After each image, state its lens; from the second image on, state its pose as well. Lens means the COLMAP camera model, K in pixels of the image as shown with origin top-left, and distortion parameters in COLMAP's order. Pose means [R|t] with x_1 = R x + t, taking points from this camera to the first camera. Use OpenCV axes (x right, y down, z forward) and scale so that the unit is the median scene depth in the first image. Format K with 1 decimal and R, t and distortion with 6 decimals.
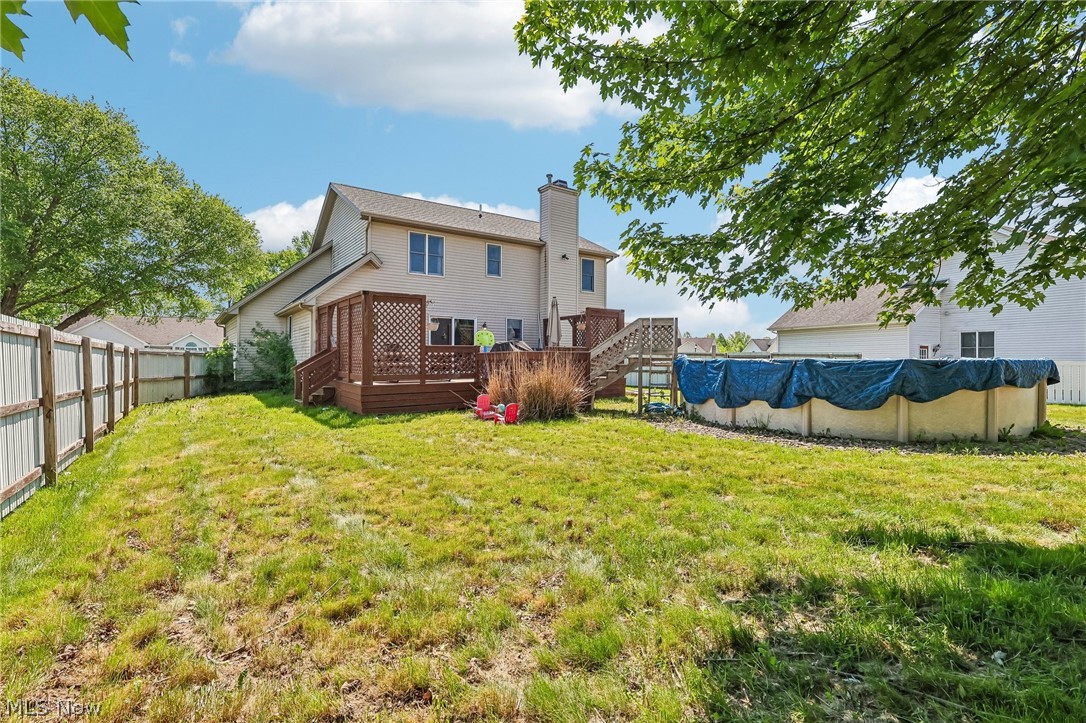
lens RADIAL K [[500.9, 0, 544.3], [0, 500.9, 362.0], [0, 0, 1]] dist [-0.004798, 0.001548]
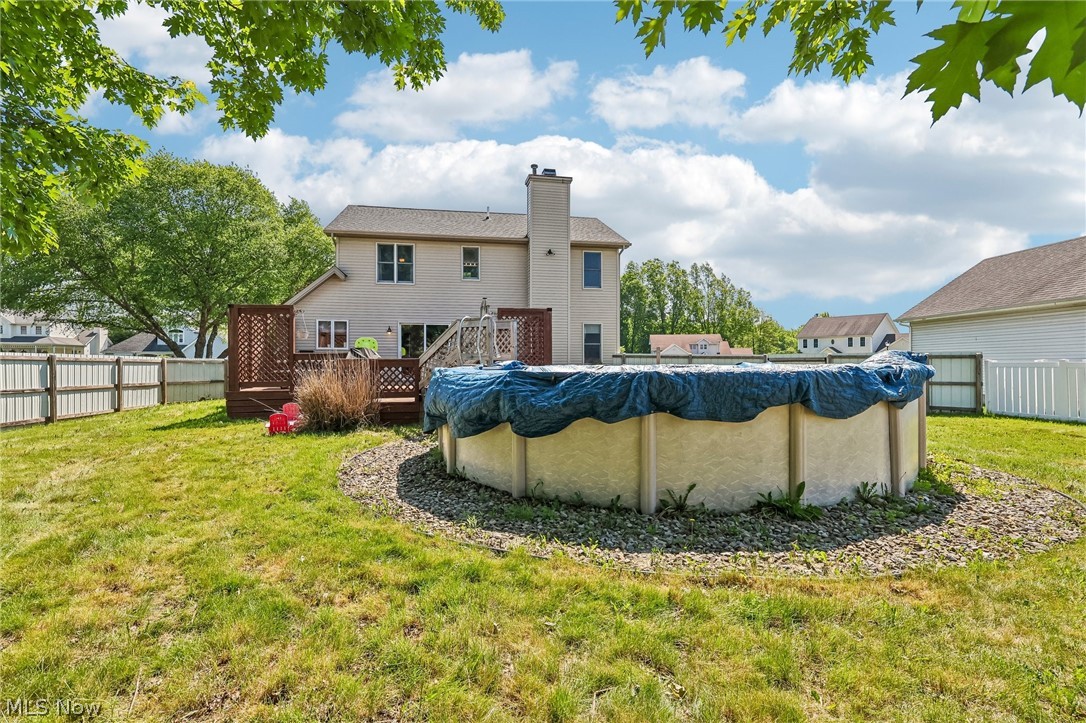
lens RADIAL K [[500.9, 0, 541.0], [0, 500.9, 362.1], [0, 0, 1]] dist [-0.004798, 0.001548]
pose [[0.913398, -0.006319, -0.407019, 0.445984], [0.004218, 0.999973, -0.006059, -0.005075], [0.407046, 0.003818, 0.913400, 0.181320]]
